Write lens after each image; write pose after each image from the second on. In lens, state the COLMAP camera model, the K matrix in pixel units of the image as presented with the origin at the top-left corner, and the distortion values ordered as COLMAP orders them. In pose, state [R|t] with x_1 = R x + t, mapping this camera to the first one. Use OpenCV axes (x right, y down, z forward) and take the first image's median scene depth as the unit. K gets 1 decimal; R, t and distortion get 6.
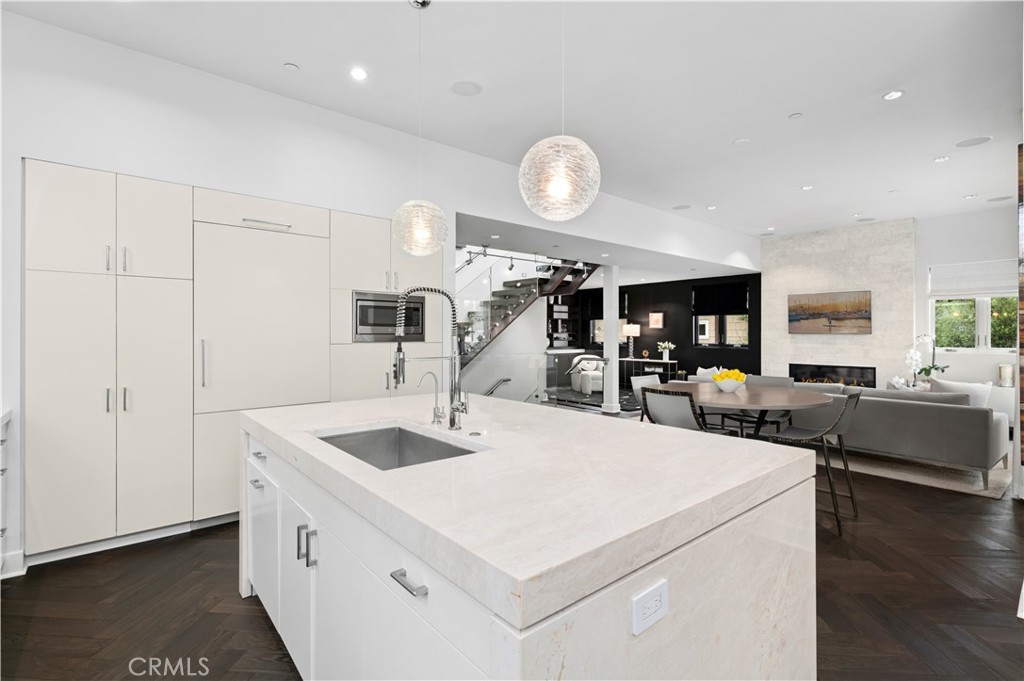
lens RADIAL K [[475.6, 0, 510.3], [0, 475.6, 339.6], [0, 0, 1]] dist [0.001998, 0.000379]
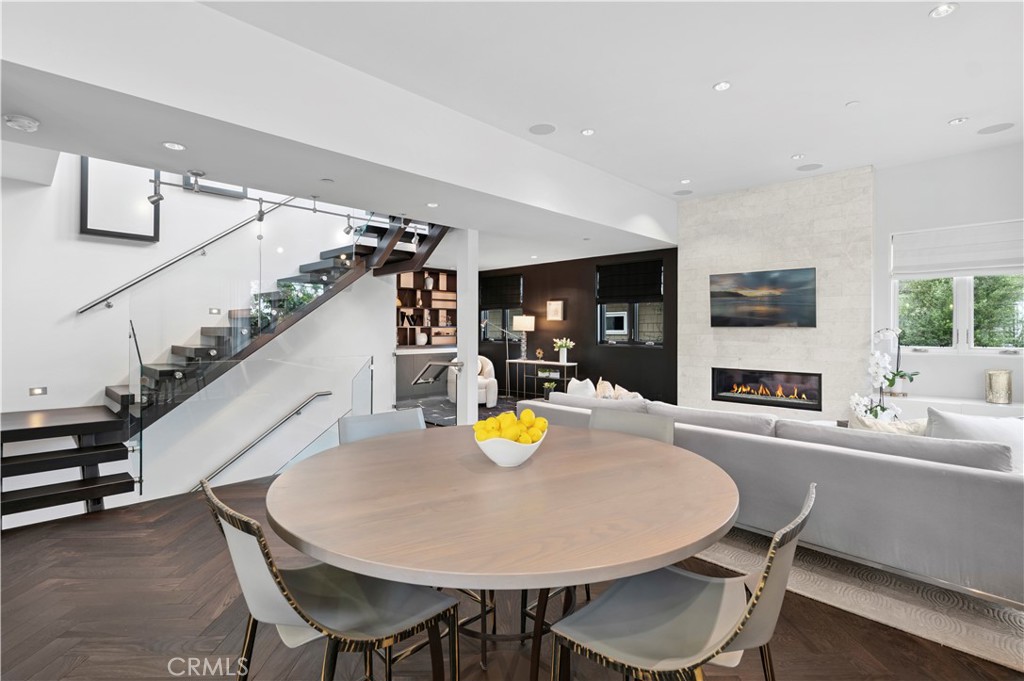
lens RADIAL K [[482.3, 0, 512.6], [0, 482.3, 336.1], [0, 0, 1]] dist [0.002826, 0.000089]
pose [[0.995203, -0.000512, 0.097826, 0.200554], [0.000314, 0.999998, 0.002042, -0.000663], [-0.097827, -0.002001, 0.995201, 0.277755]]
